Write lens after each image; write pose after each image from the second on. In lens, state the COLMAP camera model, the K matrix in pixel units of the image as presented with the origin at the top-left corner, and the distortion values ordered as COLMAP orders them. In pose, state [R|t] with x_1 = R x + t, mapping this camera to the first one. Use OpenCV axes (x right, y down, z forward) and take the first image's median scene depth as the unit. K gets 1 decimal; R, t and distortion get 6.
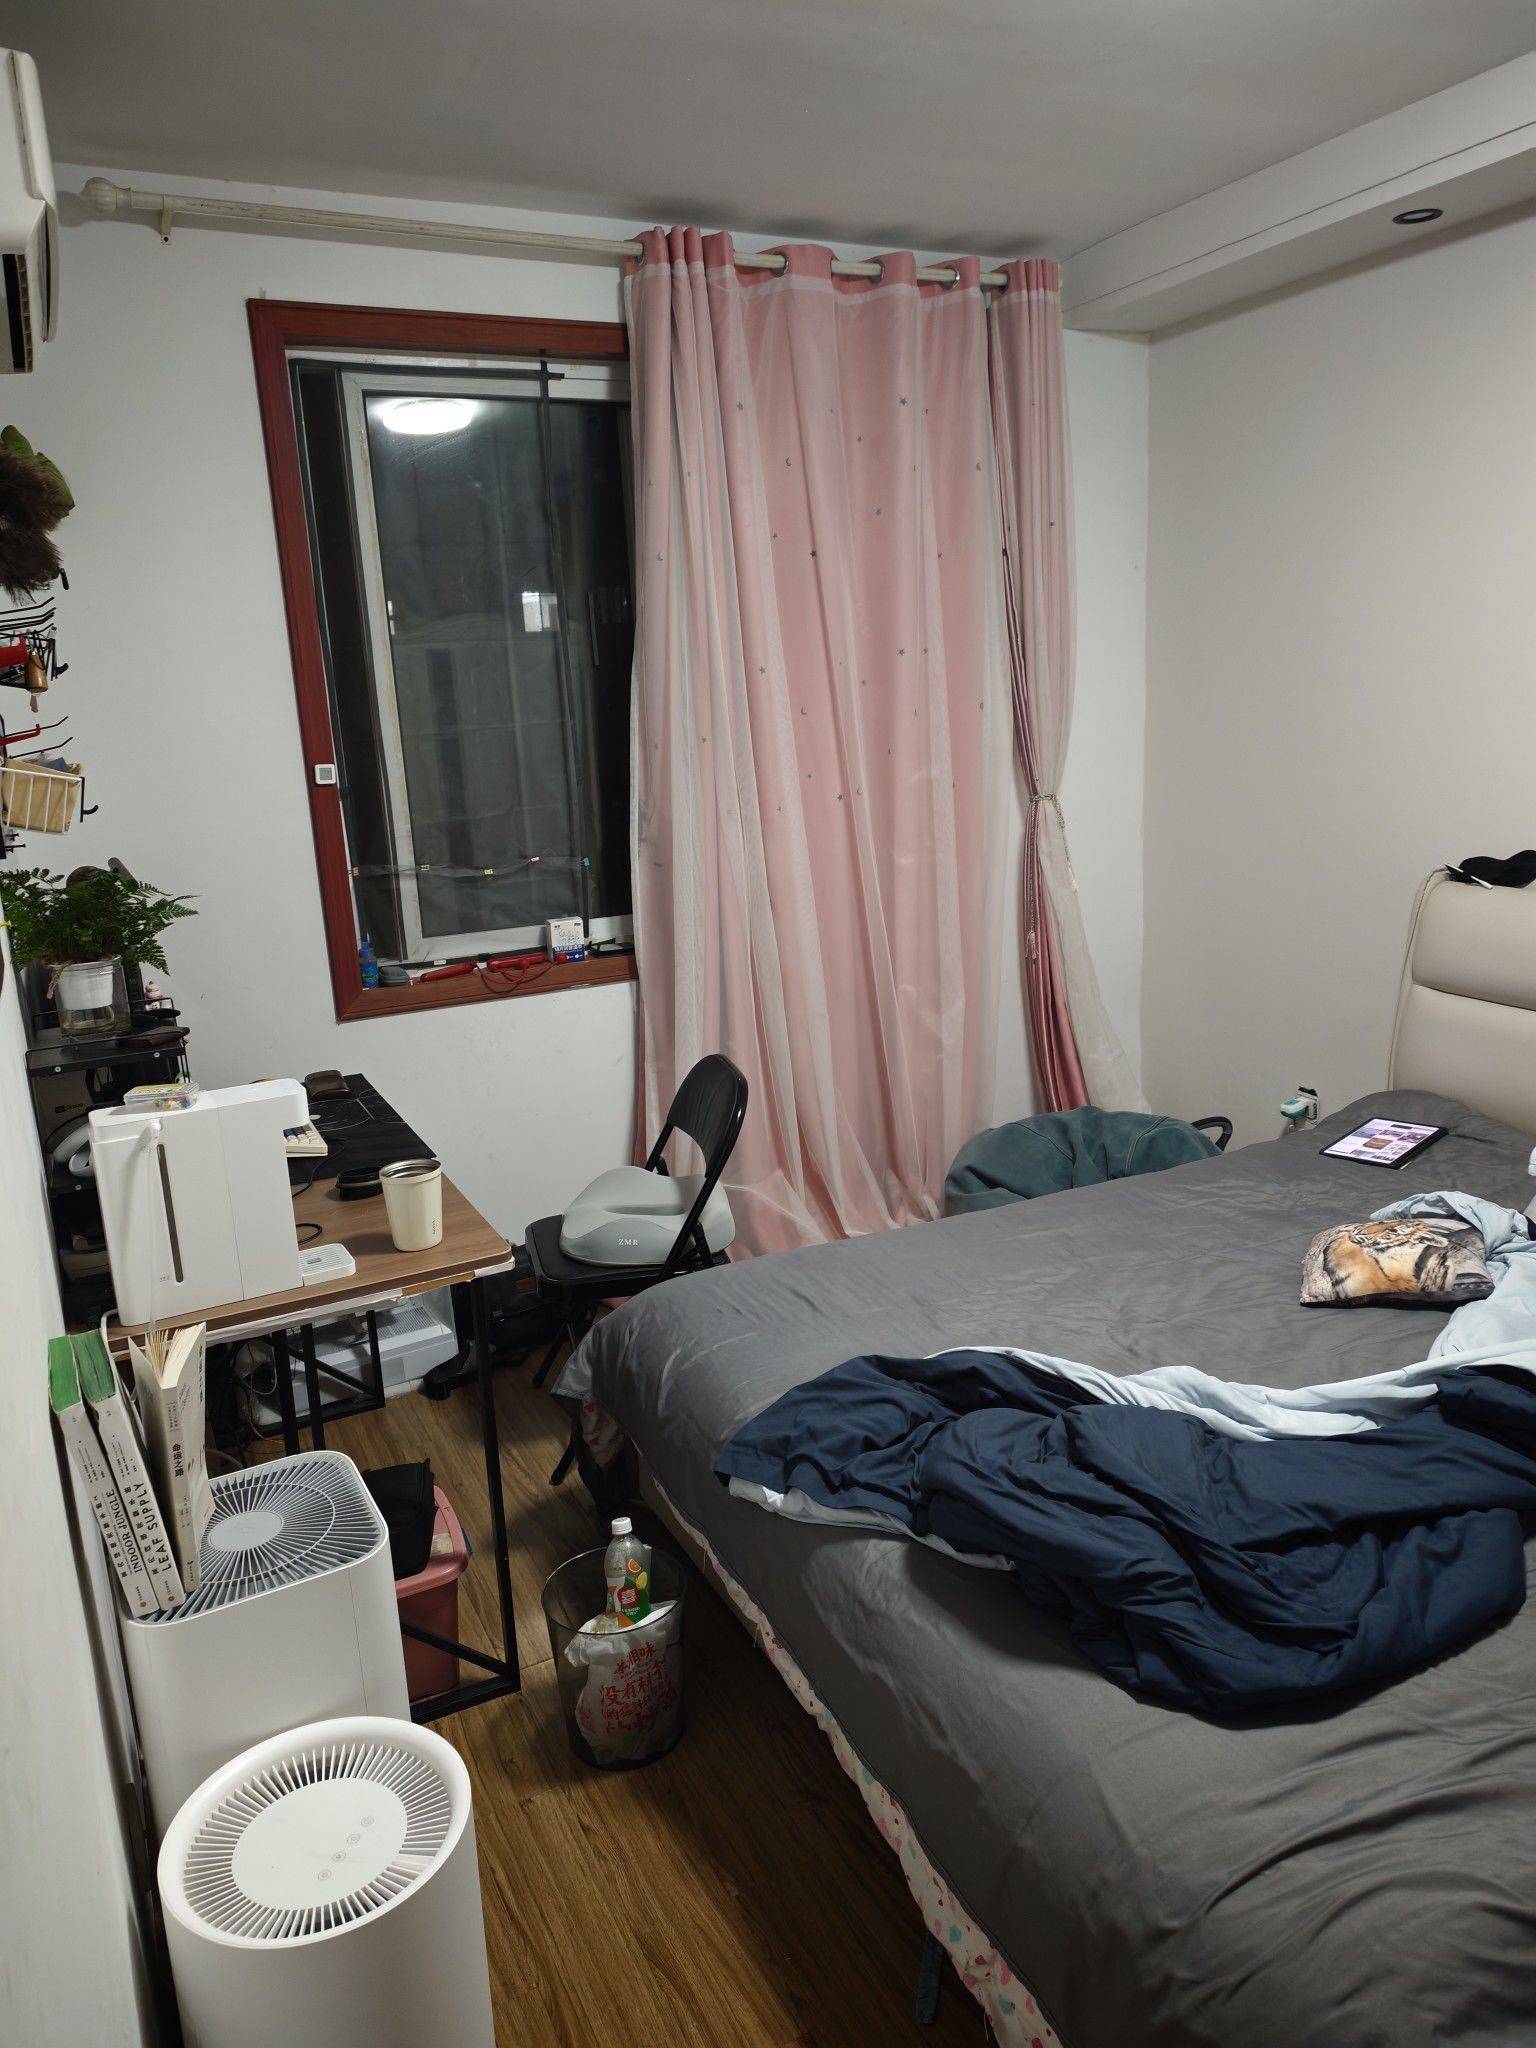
lens RADIAL K [[1428.0, 0, 758.2], [0, 1428.0, 1018.3], [0, 0, 1]] dist [0.032559, -0.028393]
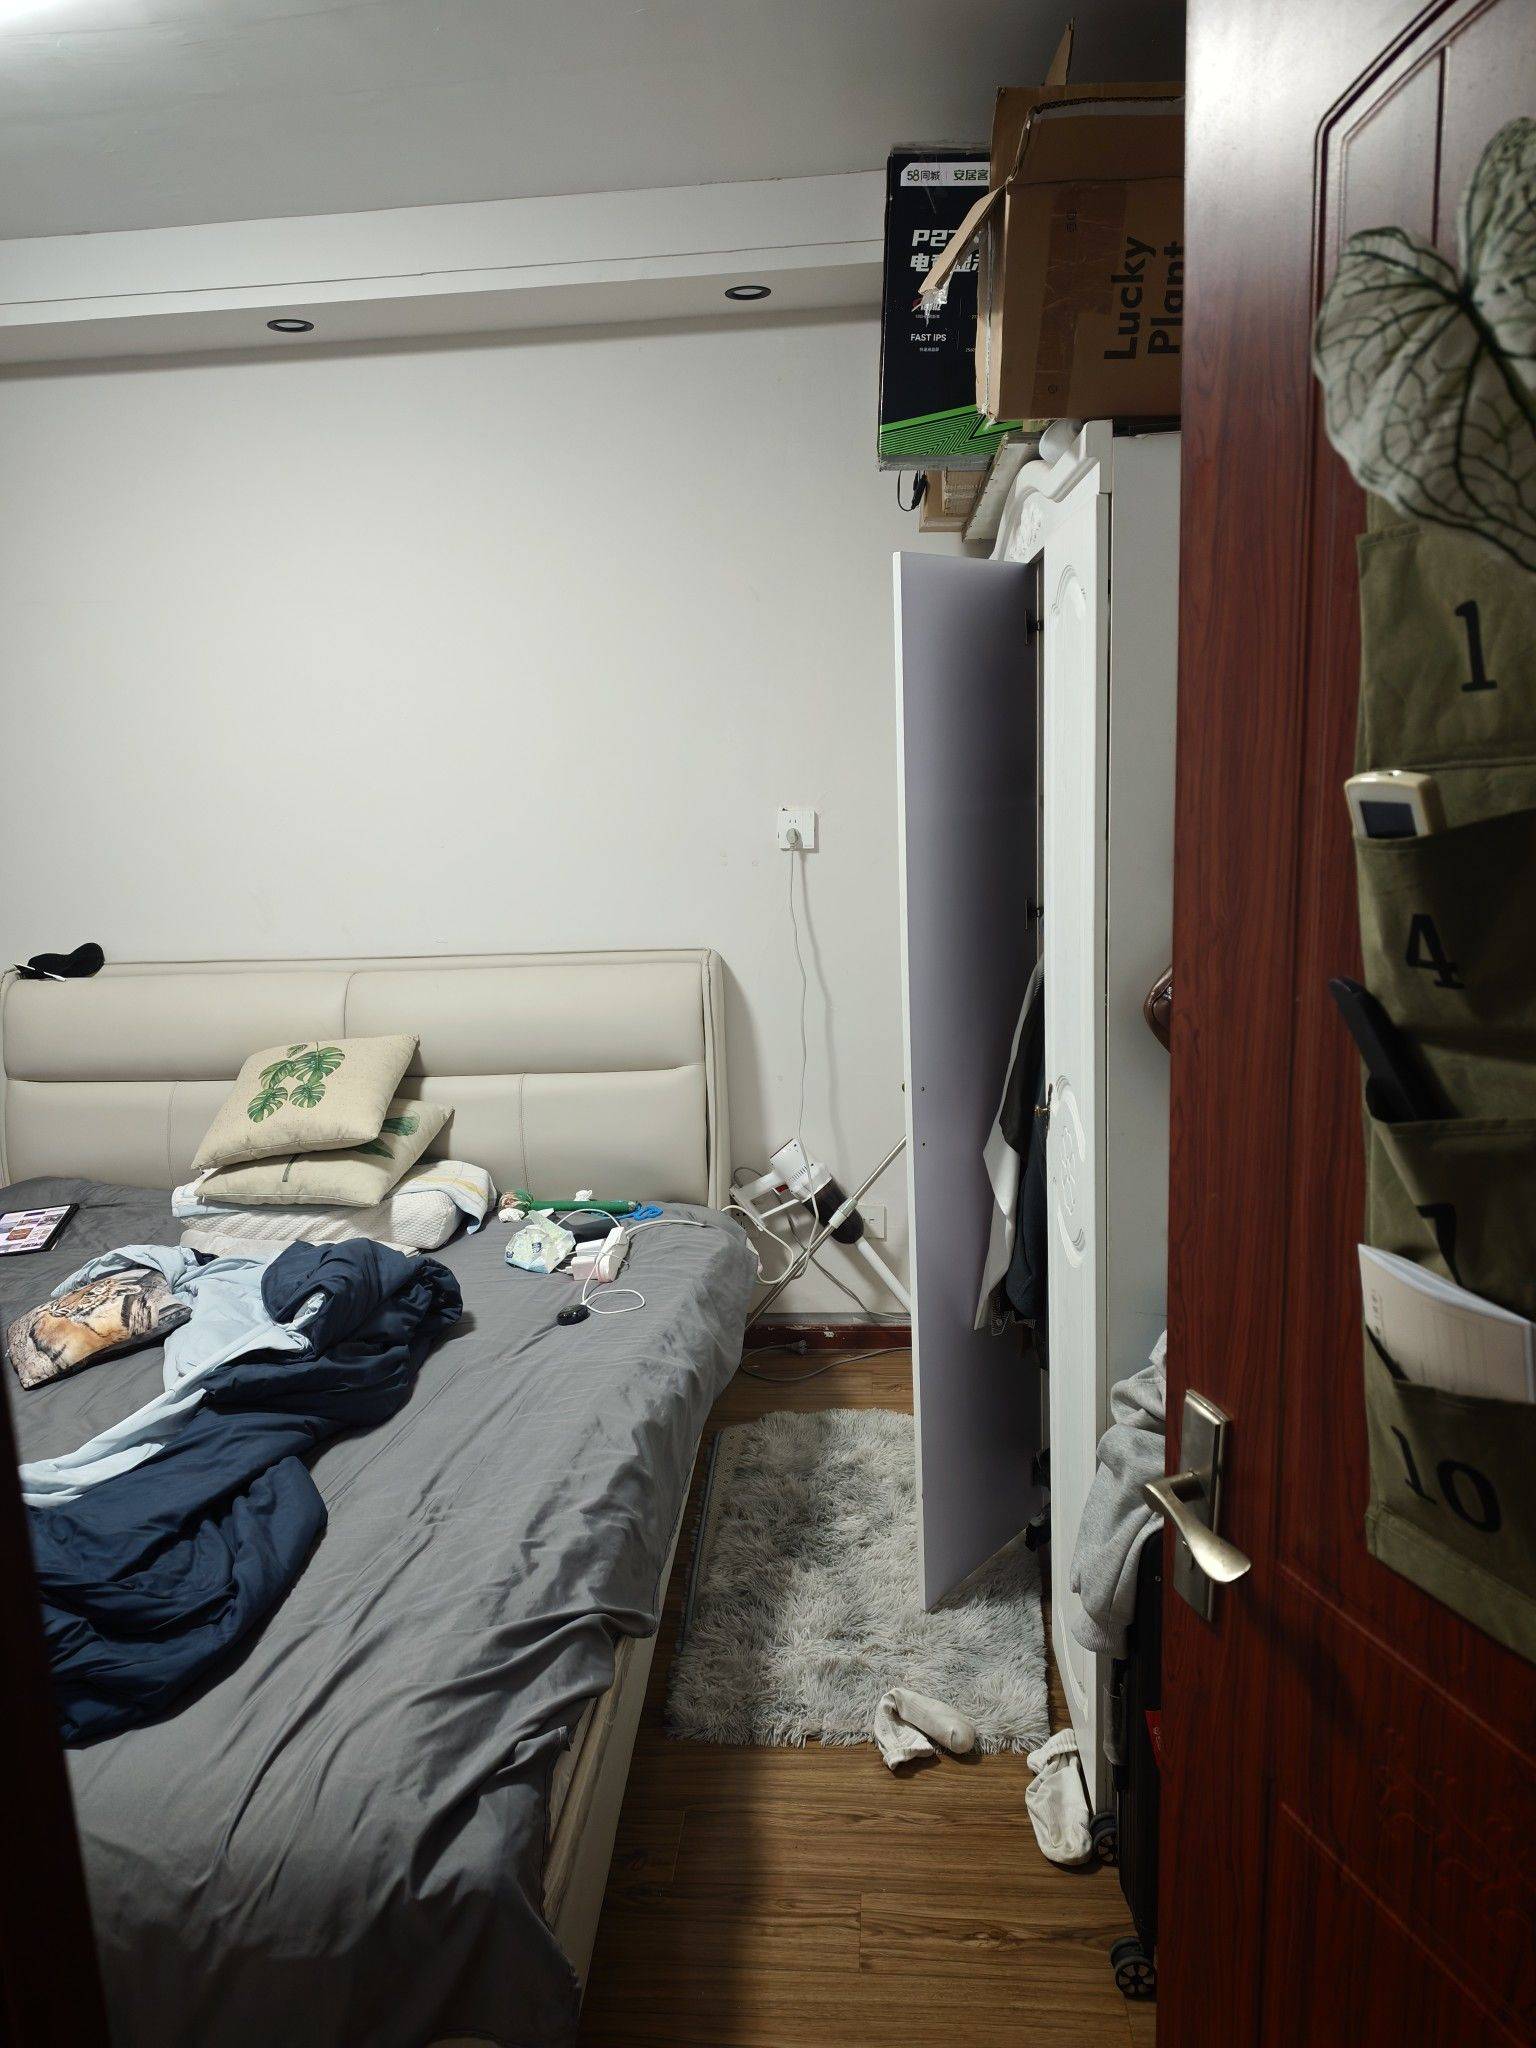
lens RADIAL K [[1428.0, 0, 758.2], [0, 1428.0, 1018.3], [0, 0, 1]] dist [0.032559, -0.028393]
pose [[0.532242, -0.141794, 0.834634, -0.171826], [0.205868, 0.977959, 0.034863, 0.011244], [-0.821181, 0.153269, 0.549701, -0.041138]]
